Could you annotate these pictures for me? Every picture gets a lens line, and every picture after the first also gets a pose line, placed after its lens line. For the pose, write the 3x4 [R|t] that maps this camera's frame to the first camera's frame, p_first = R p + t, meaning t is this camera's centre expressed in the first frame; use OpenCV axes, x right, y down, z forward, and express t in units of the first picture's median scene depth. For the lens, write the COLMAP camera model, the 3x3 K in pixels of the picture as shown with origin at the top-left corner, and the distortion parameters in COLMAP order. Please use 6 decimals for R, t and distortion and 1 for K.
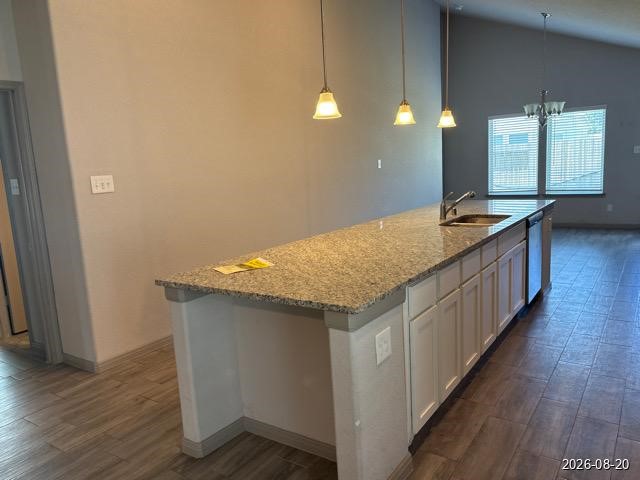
lens RADIAL K [[487.7, 0, 321.4], [0, 487.7, 237.9], [0, 0, 1]] dist [0.028974, -0.009126]
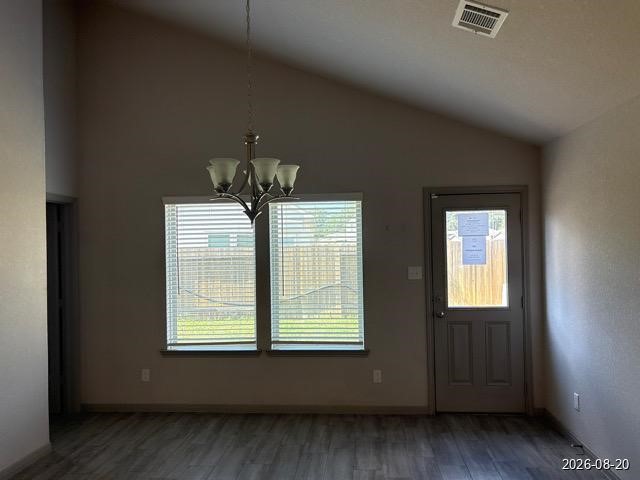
lens RADIAL K [[487.7, 0, 318.3], [0, 487.7, 241.5], [0, 0, 1]] dist [0.028974, -0.009126]
pose [[0.877705, 0.047730, 0.476818, 0.268677], [0.042364, 0.983403, -0.176420, -0.118764], [-0.477325, 0.175045, 0.861116, 0.550744]]
